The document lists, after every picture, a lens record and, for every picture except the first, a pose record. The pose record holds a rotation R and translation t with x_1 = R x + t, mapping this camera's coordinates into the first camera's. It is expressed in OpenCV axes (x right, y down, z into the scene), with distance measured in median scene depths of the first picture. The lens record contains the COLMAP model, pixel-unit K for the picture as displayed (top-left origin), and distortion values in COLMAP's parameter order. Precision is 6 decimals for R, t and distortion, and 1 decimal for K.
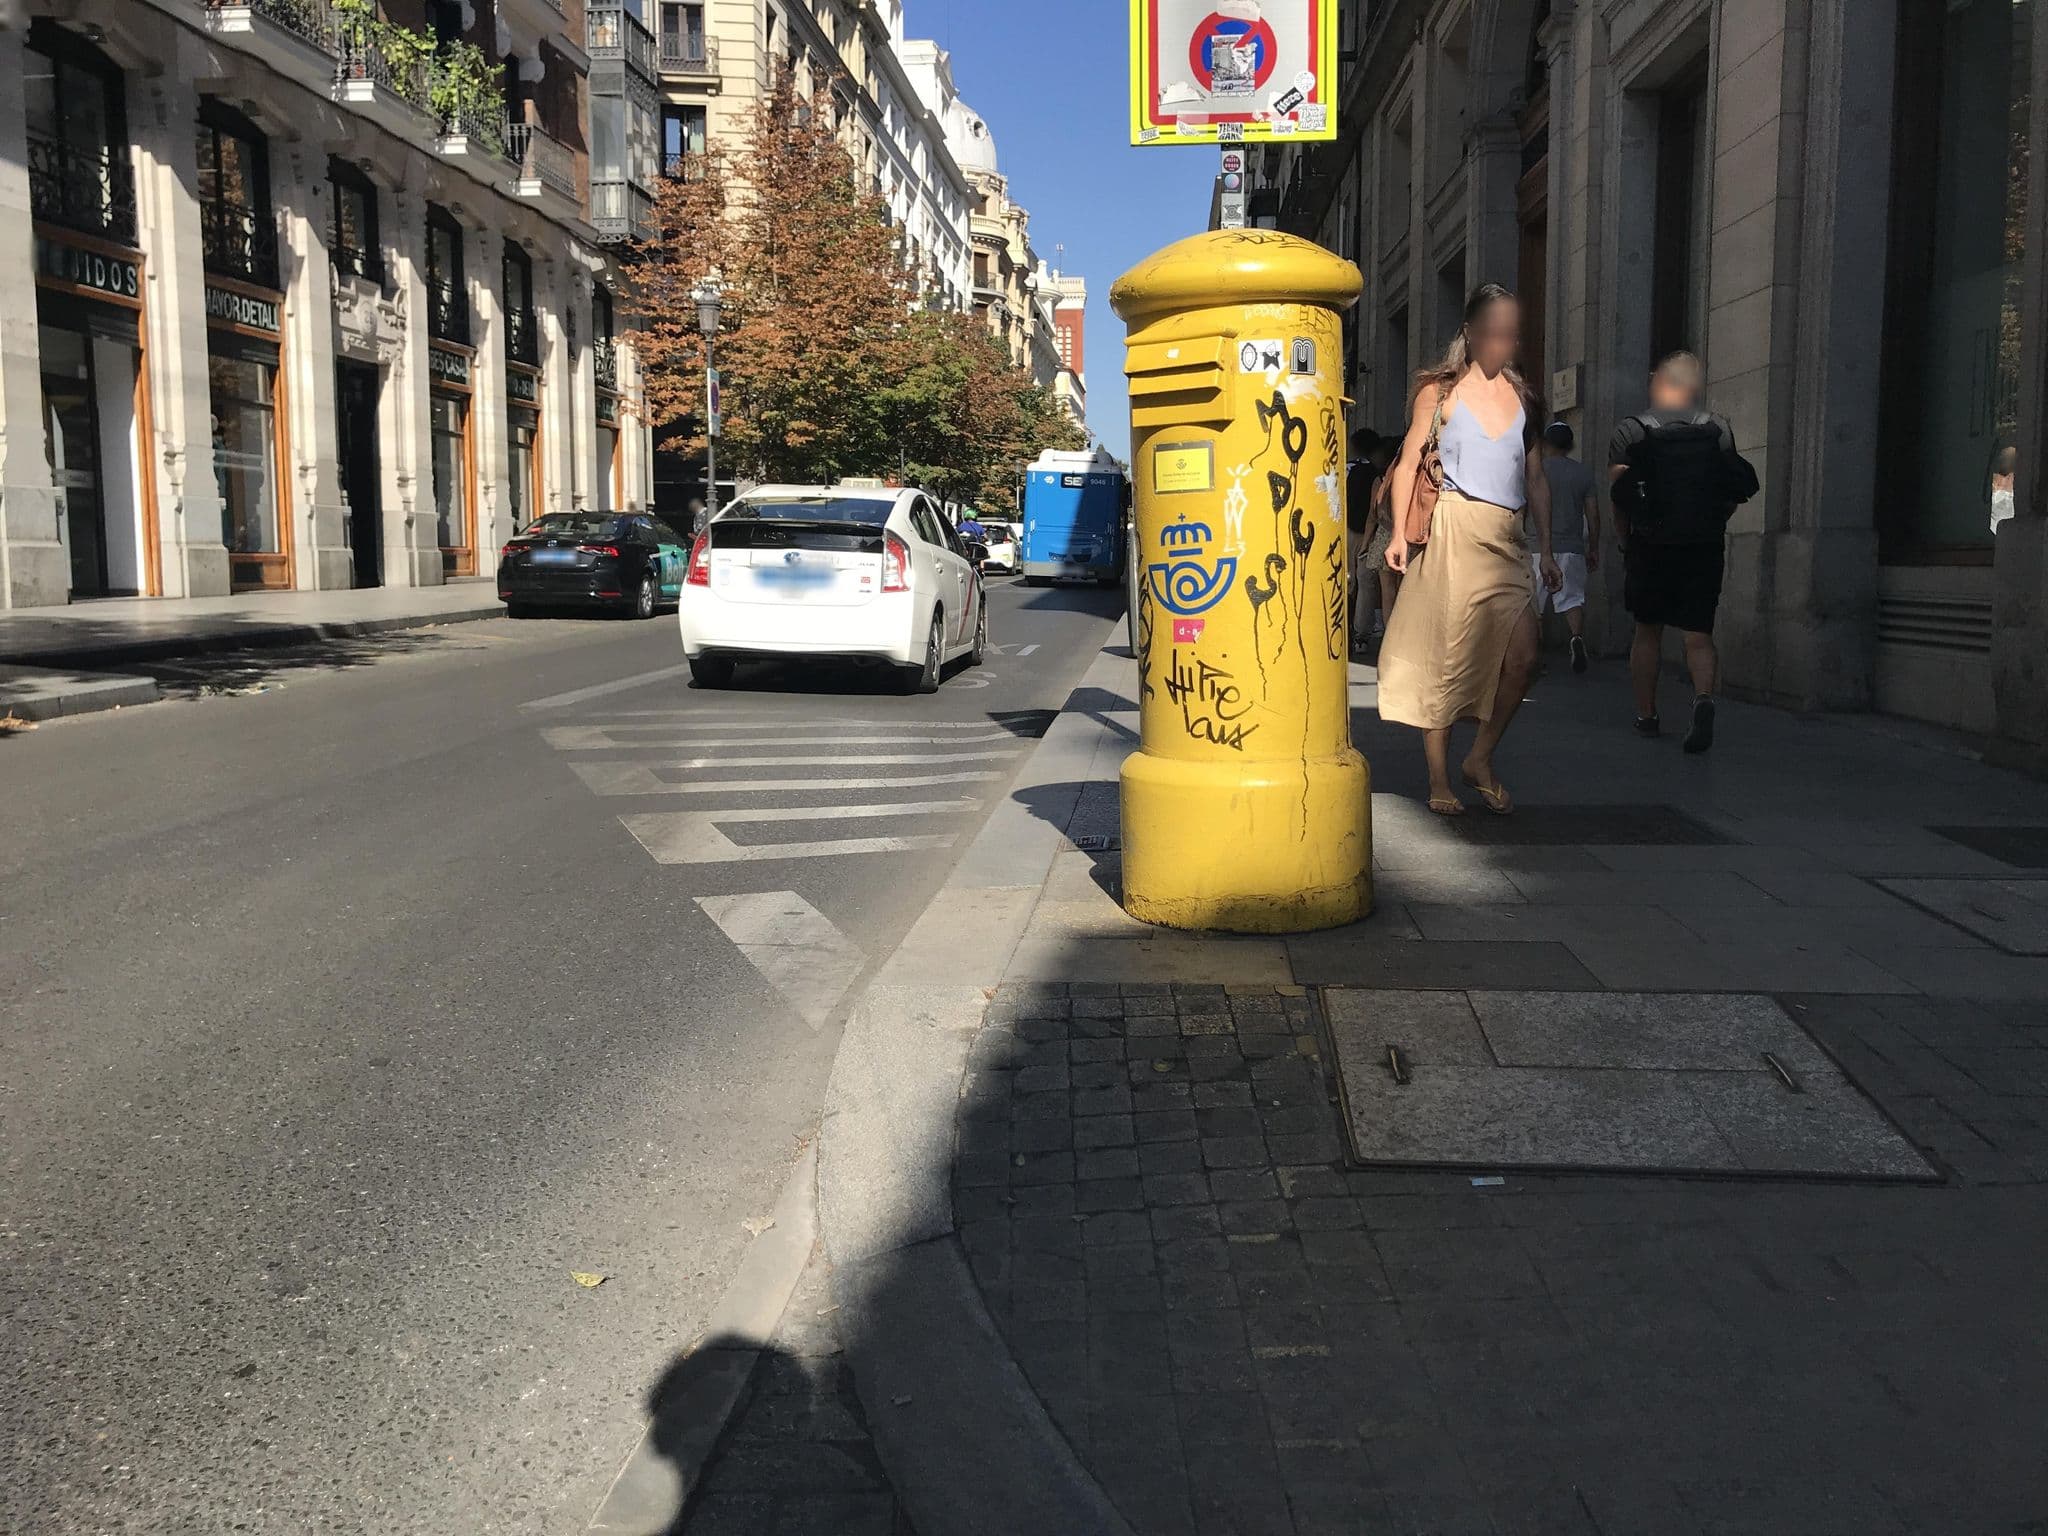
lens RADIAL K [[1716.5, 0, 1024.0], [0, 1716.5, 768.0], [0, 0, 1]] dist [-0.095613, -0.006469]
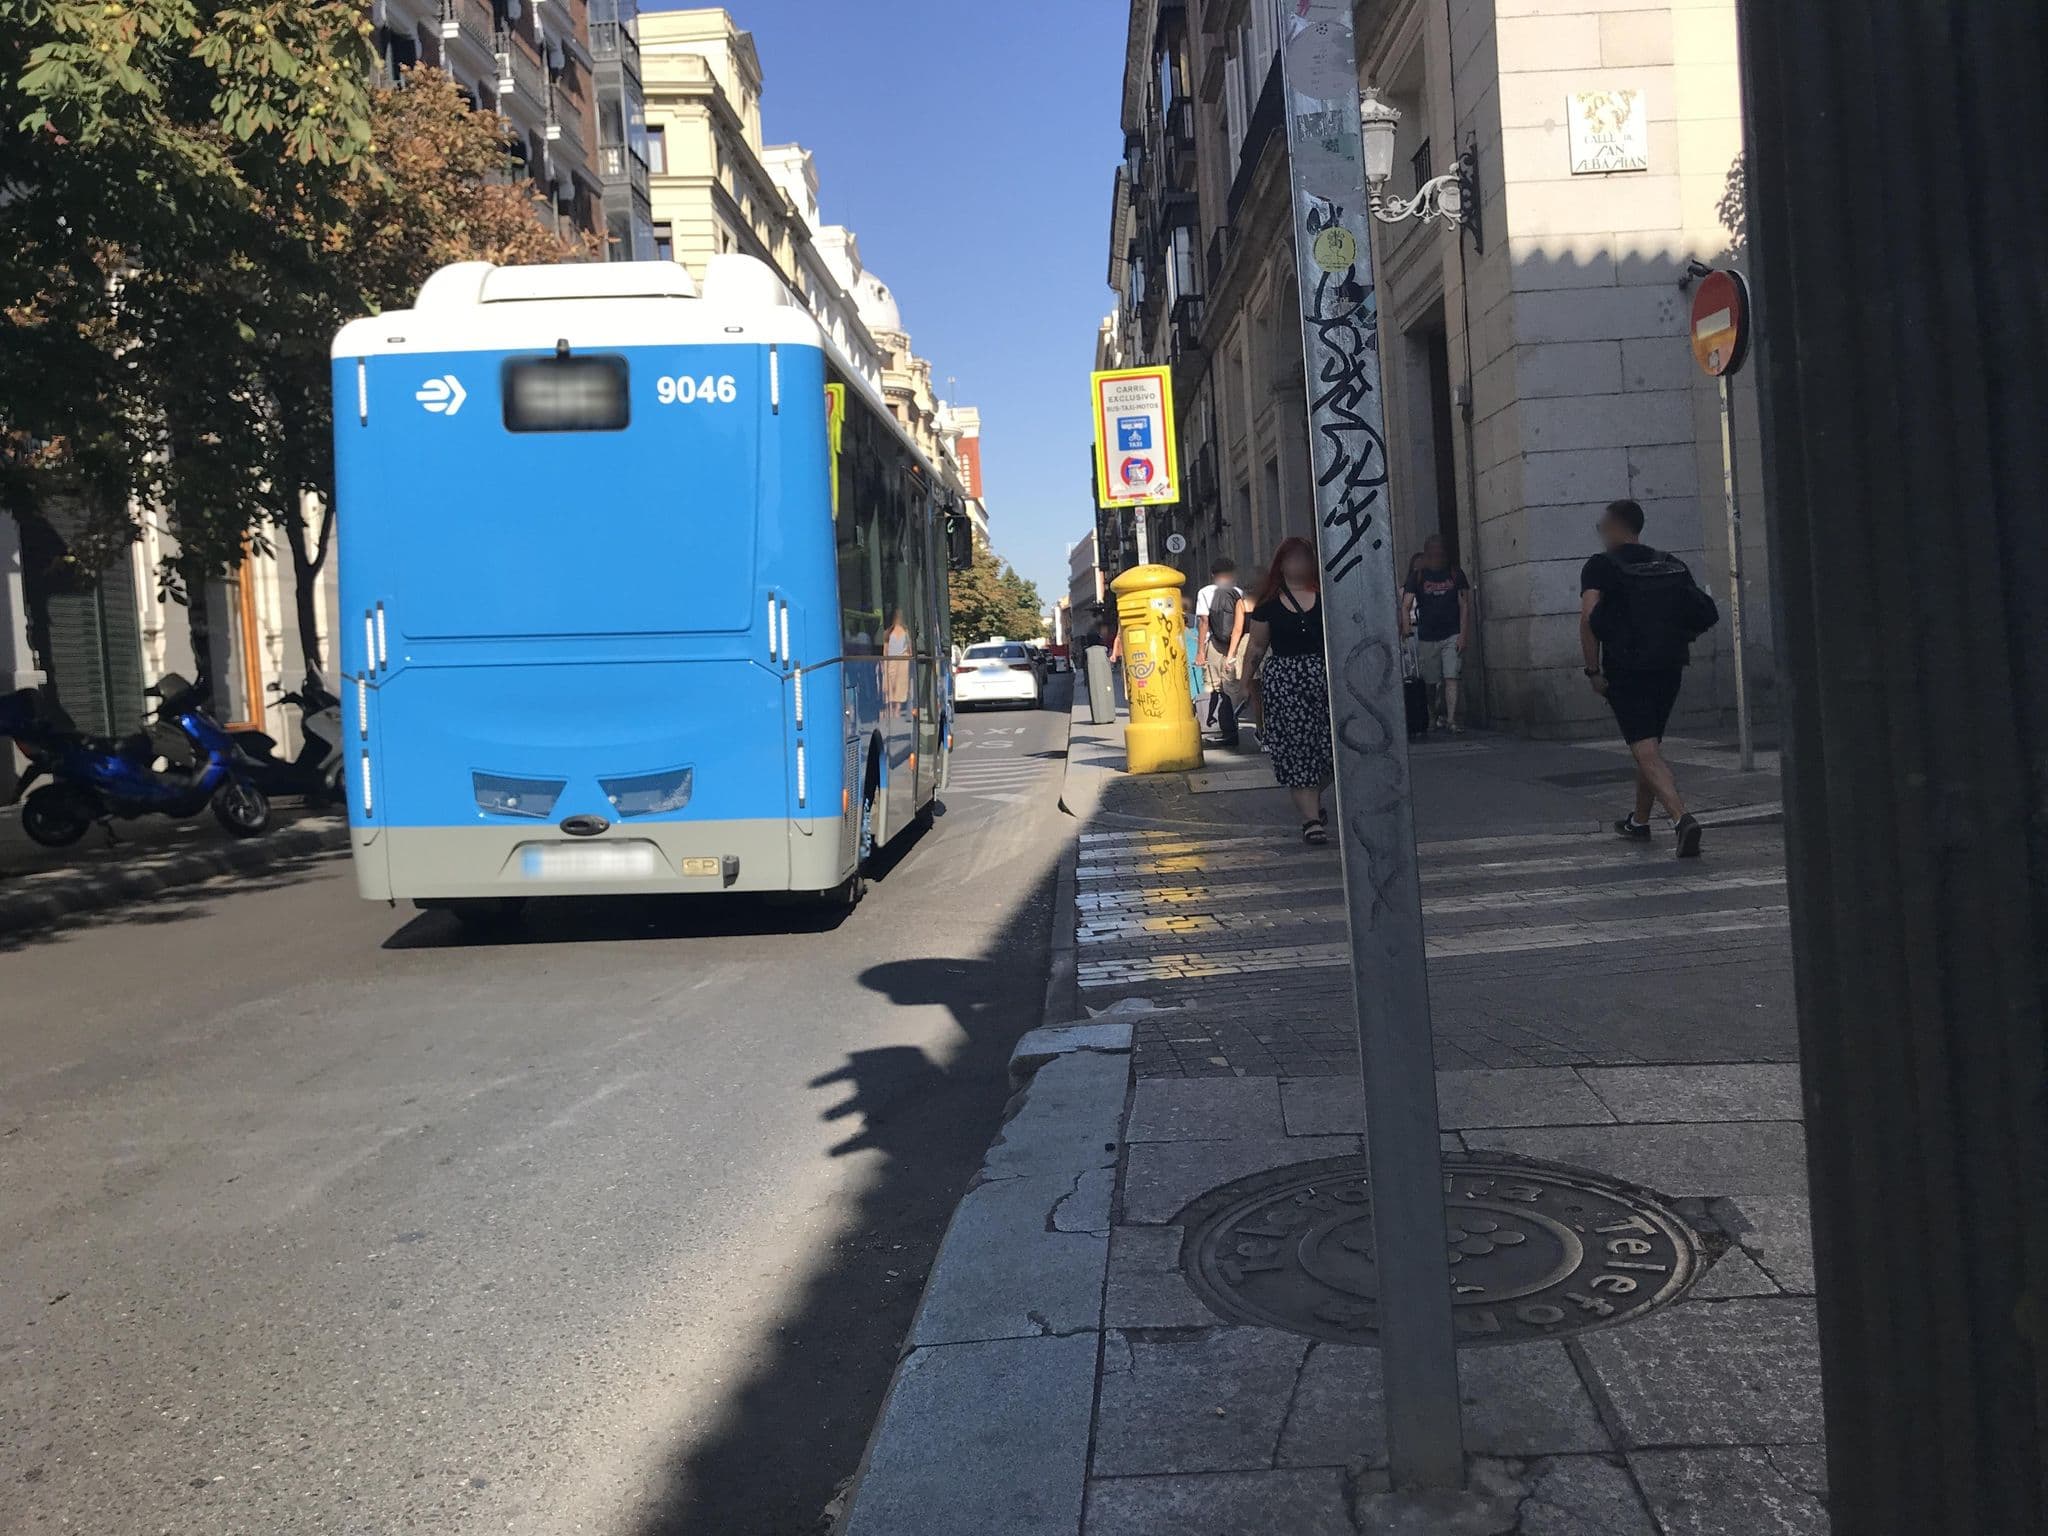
lens RADIAL K [[1716.5, 0, 1024.0], [0, 1716.5, 768.0], [0, 0, 1]] dist [-0.095613, -0.006469]
pose [[0.996103, -0.072359, 0.050424, -0.016318], [0.075575, 0.995012, -0.065110, 0.014688], [-0.045461, 0.068667, 0.996603, -0.120268]]
